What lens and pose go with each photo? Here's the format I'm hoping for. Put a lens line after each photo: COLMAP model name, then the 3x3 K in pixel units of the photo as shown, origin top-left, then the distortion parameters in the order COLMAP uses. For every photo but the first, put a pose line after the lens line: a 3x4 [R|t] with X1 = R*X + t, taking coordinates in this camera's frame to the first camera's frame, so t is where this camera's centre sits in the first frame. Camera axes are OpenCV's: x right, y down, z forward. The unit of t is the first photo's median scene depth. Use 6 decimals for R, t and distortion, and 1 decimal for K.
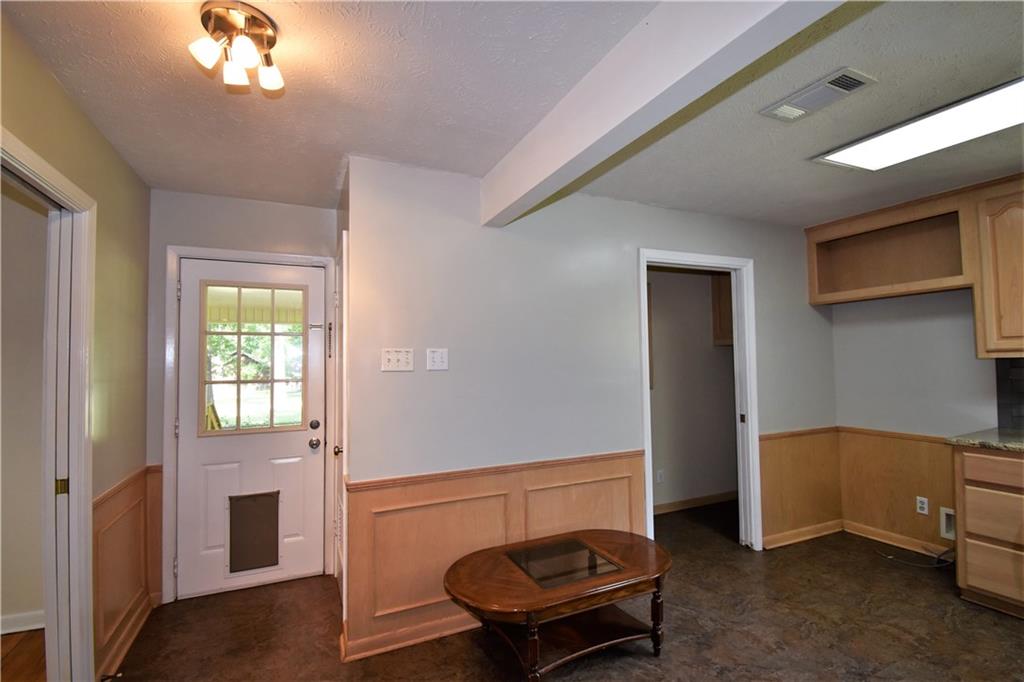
lens RADIAL K [[463.6, 0, 491.5], [0, 463.6, 343.7], [0, 0, 1]] dist [0.000715, -0.014771]
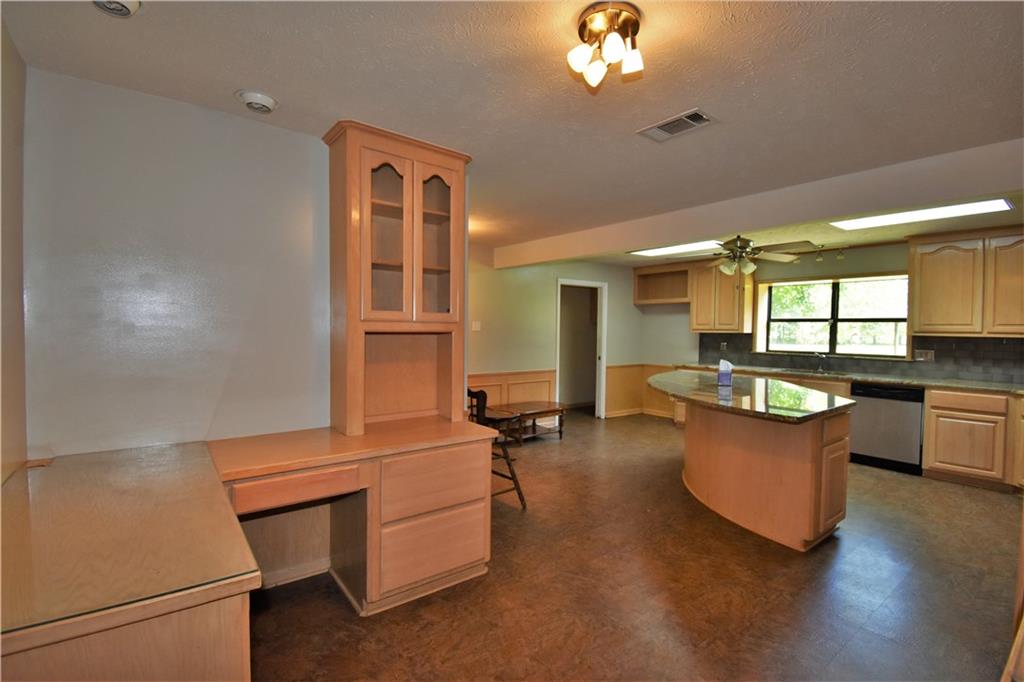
lens RADIAL K [[463.6, 0, 517.7], [0, 463.6, 341.7], [0, 0, 1]] dist [0.000715, -0.014771]
pose [[0.967264, 0.019132, 0.253051, -0.368559], [-0.035648, 0.997511, 0.060843, -0.031337], [-0.251257, -0.067872, 0.965538, -0.976172]]
